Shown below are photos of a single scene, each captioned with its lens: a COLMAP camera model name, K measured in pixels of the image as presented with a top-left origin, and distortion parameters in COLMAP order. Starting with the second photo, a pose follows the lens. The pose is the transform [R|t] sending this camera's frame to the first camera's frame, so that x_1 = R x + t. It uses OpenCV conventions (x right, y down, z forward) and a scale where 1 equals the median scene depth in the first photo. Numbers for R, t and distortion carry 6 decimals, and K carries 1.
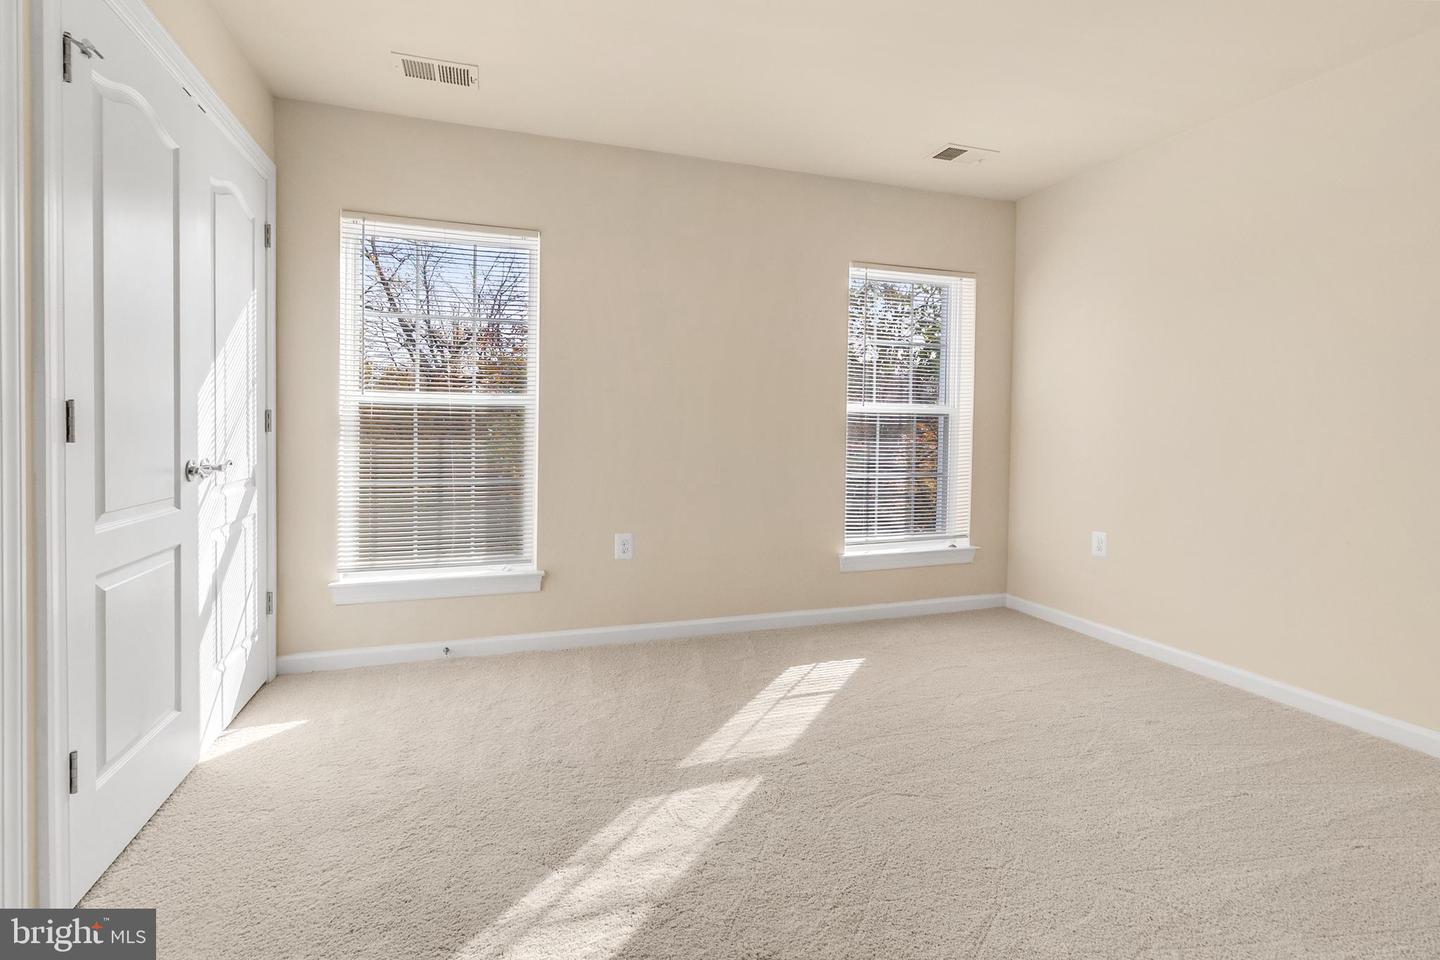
lens RADIAL K [[661.9, 0, 712.3], [0, 661.9, 474.0], [0, 0, 1]] dist [0.000629, 0.000267]
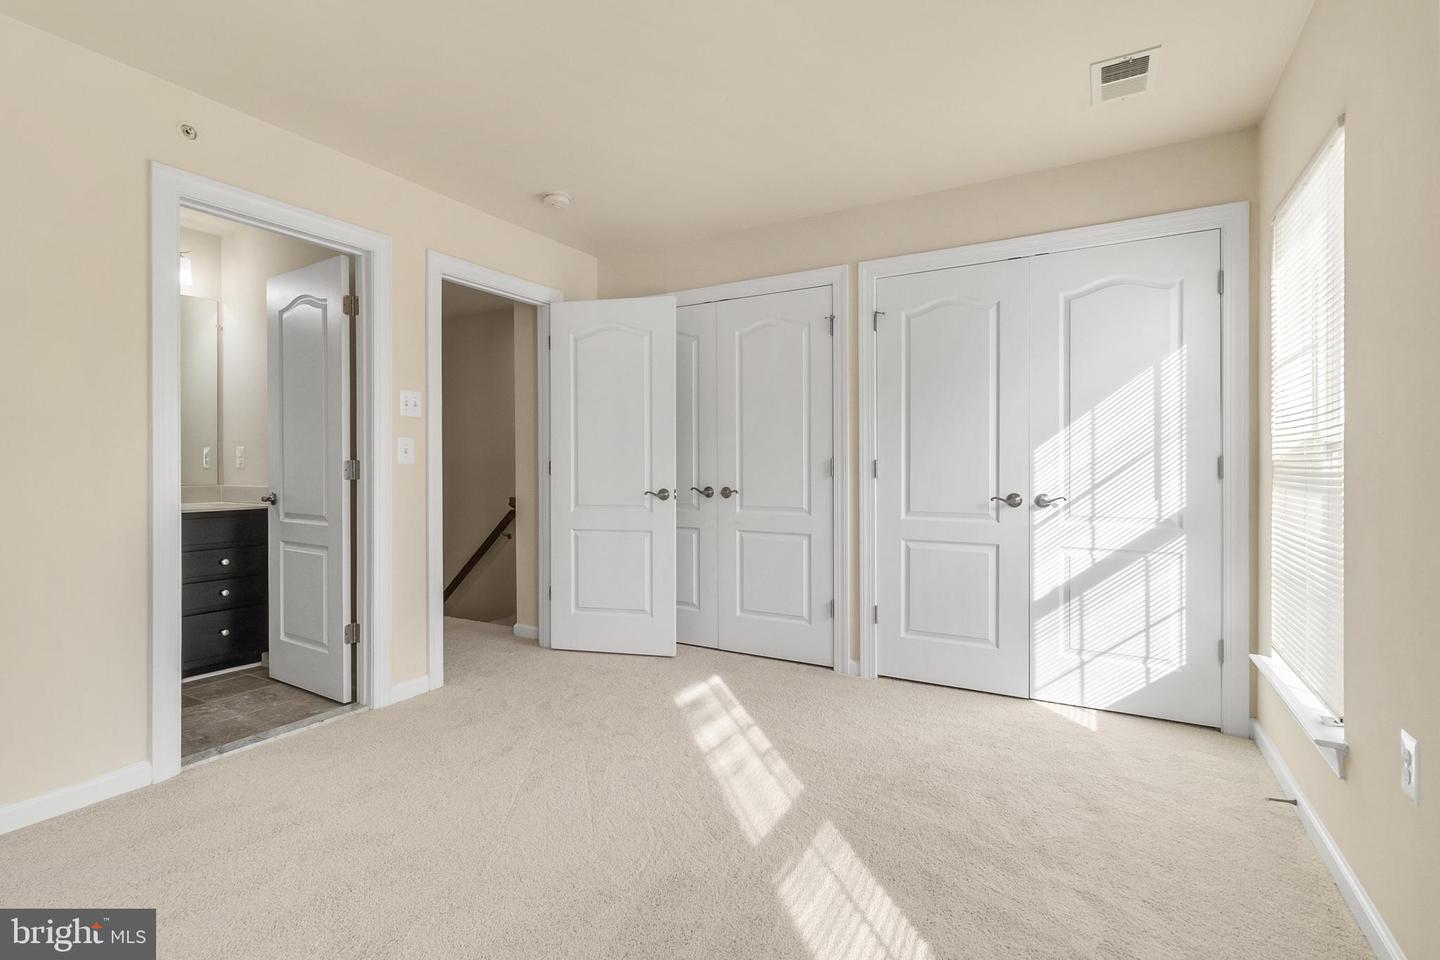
lens RADIAL K [[661.9, 0, 712.3], [0, 661.9, 474.0], [0, 0, 1]] dist [0.000629, 0.000267]
pose [[-0.752430, 0.001299, -0.658670, 0.826262], [-0.049564, 0.997051, 0.058586, -0.130298], [0.656804, 0.076728, -0.750147, 1.829032]]
